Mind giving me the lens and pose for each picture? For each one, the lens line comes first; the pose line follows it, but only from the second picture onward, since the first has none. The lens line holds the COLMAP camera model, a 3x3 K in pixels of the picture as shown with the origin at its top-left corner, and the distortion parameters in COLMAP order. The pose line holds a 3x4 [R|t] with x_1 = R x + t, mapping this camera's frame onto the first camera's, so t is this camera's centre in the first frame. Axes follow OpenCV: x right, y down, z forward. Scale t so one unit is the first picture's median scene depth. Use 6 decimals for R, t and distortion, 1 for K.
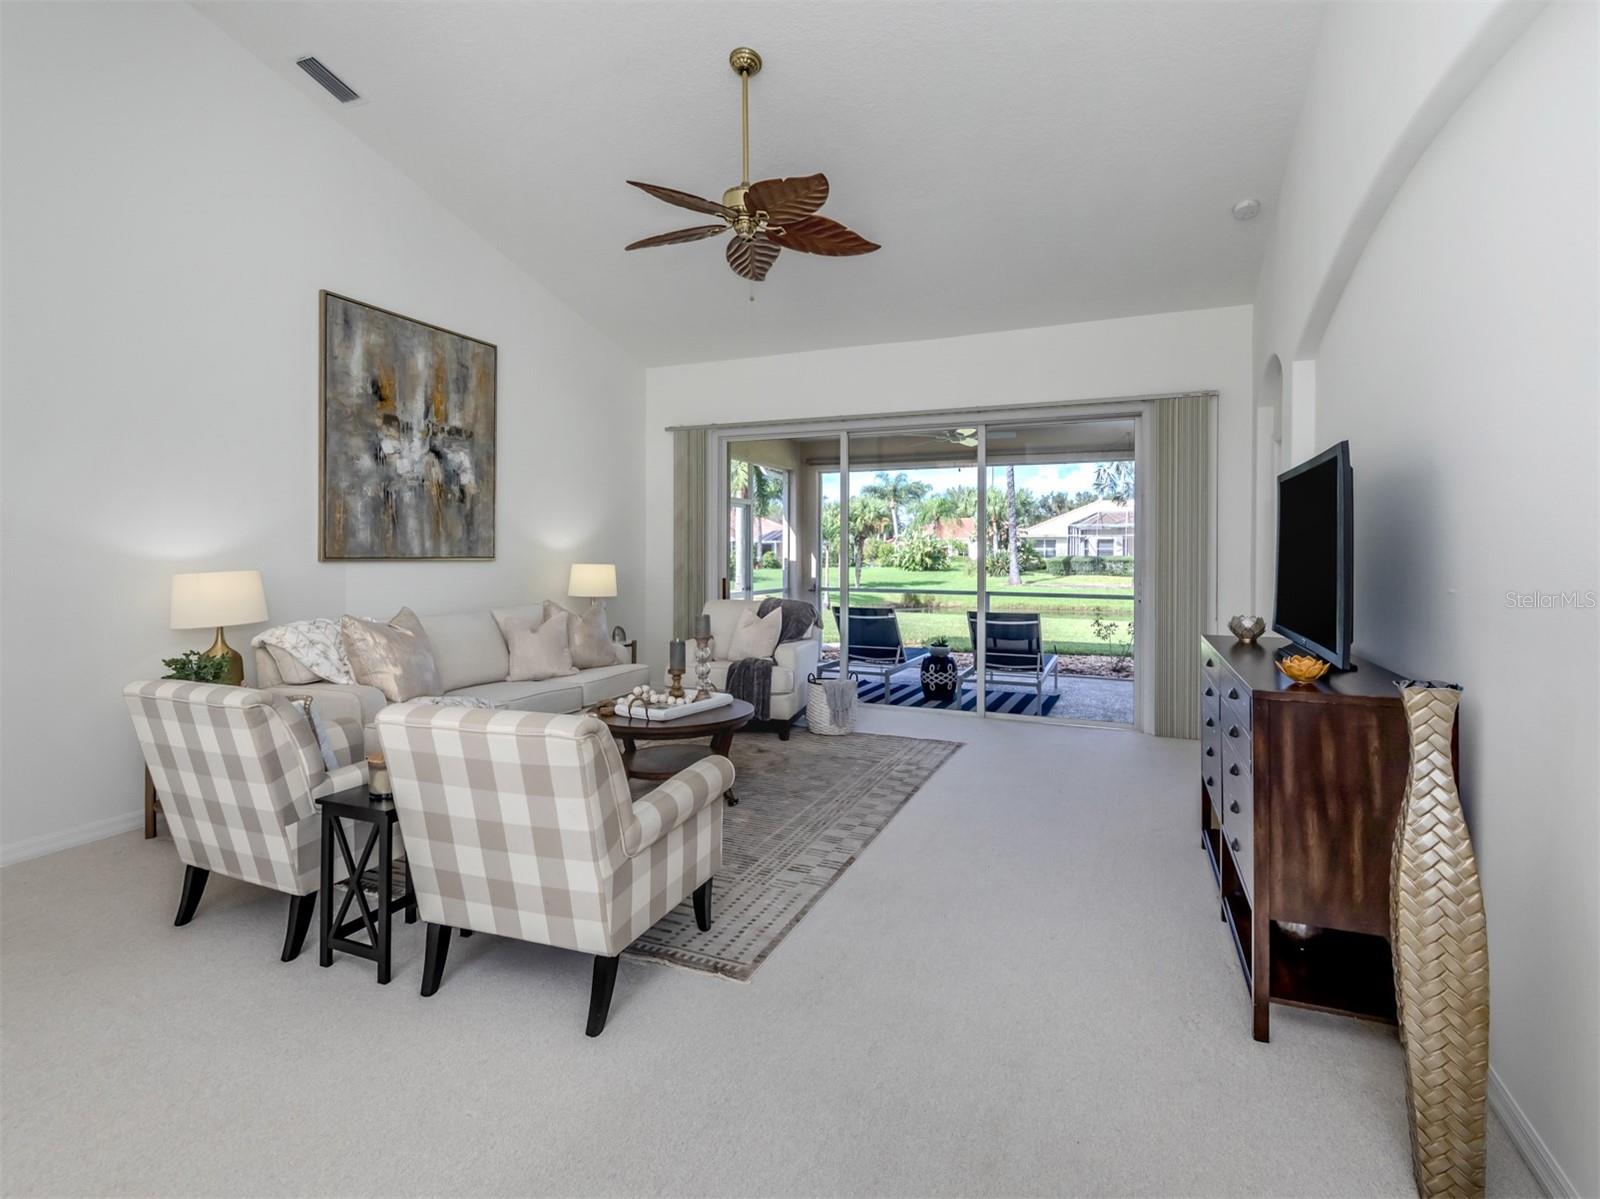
lens RADIAL K [[829.1, 0, 879.9], [0, 829.1, 551.6], [0, 0, 1]] dist [0.031822, 0.000197]
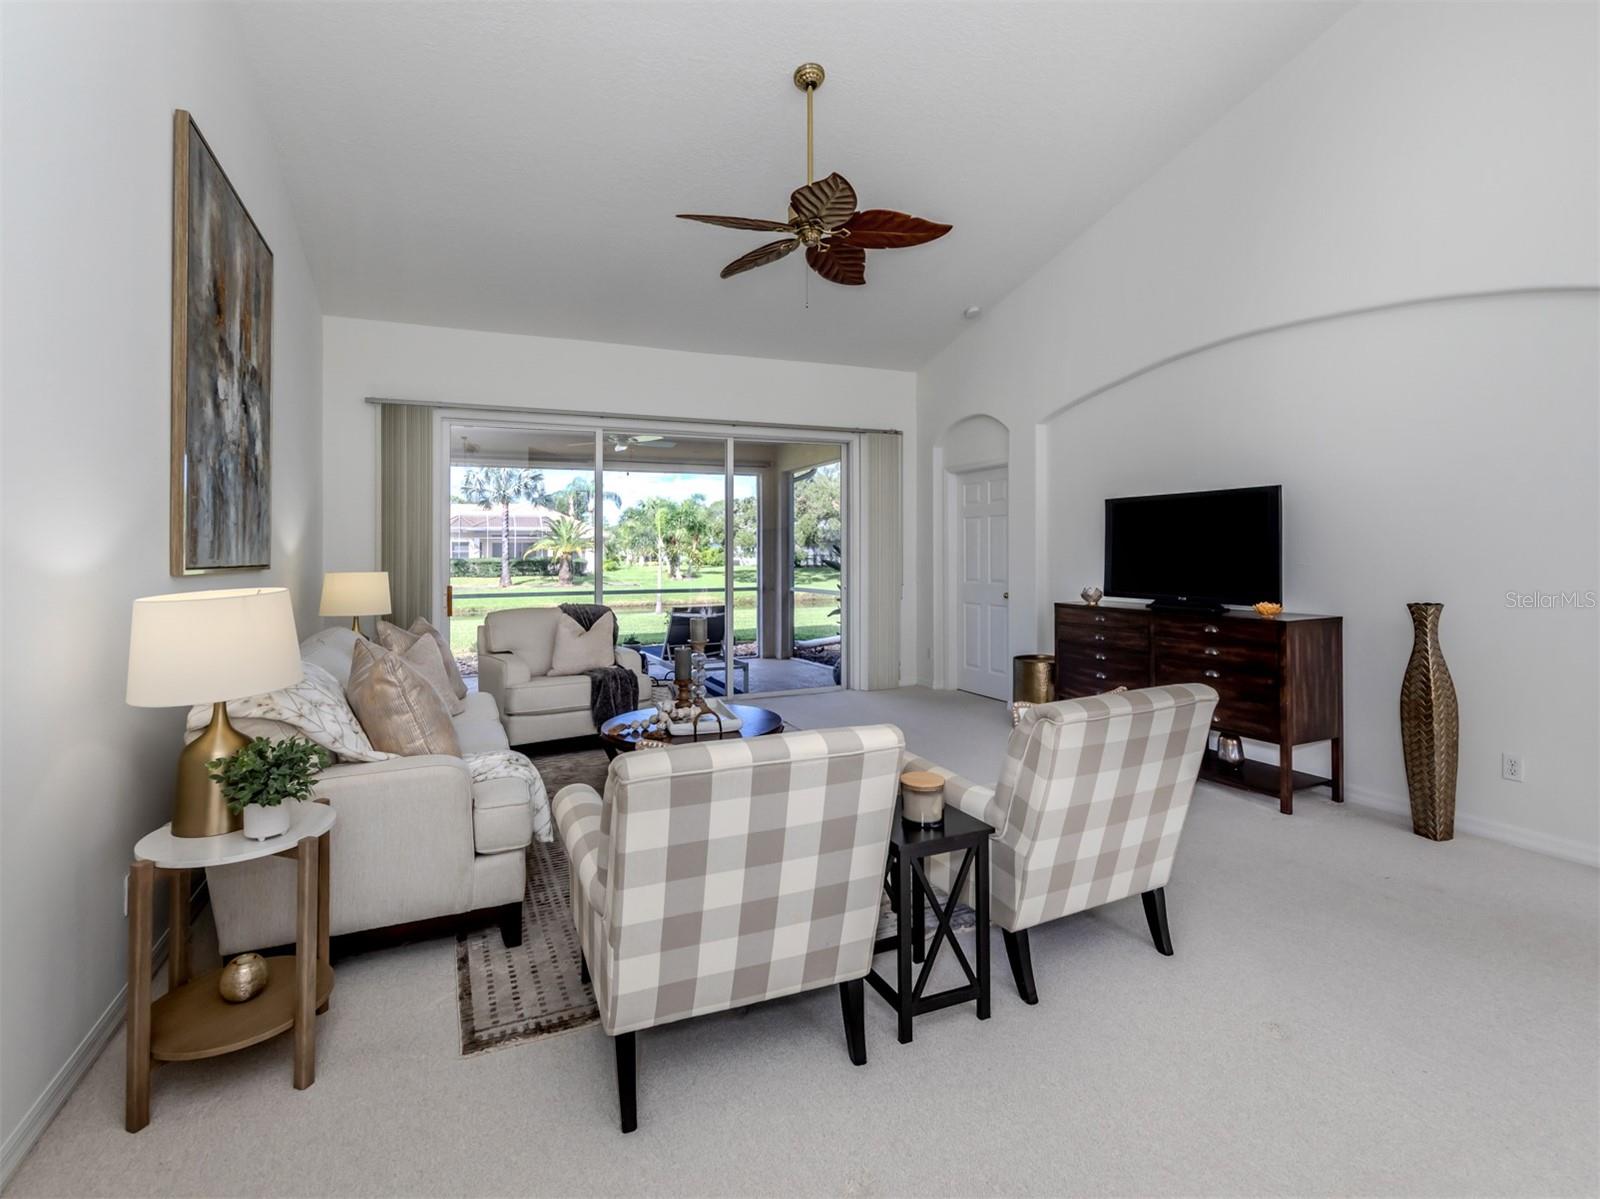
lens RADIAL K [[732.7, 0, 865.6], [0, 732.7, 548.3], [0, 0, 1]] dist [0.001835, 0.000122]
pose [[0.683219, -0.007351, 0.730176, -0.639449], [0.012497, 0.999921, -0.001627, -0.000539], [-0.730106, 0.010237, 0.683257, 0.278502]]
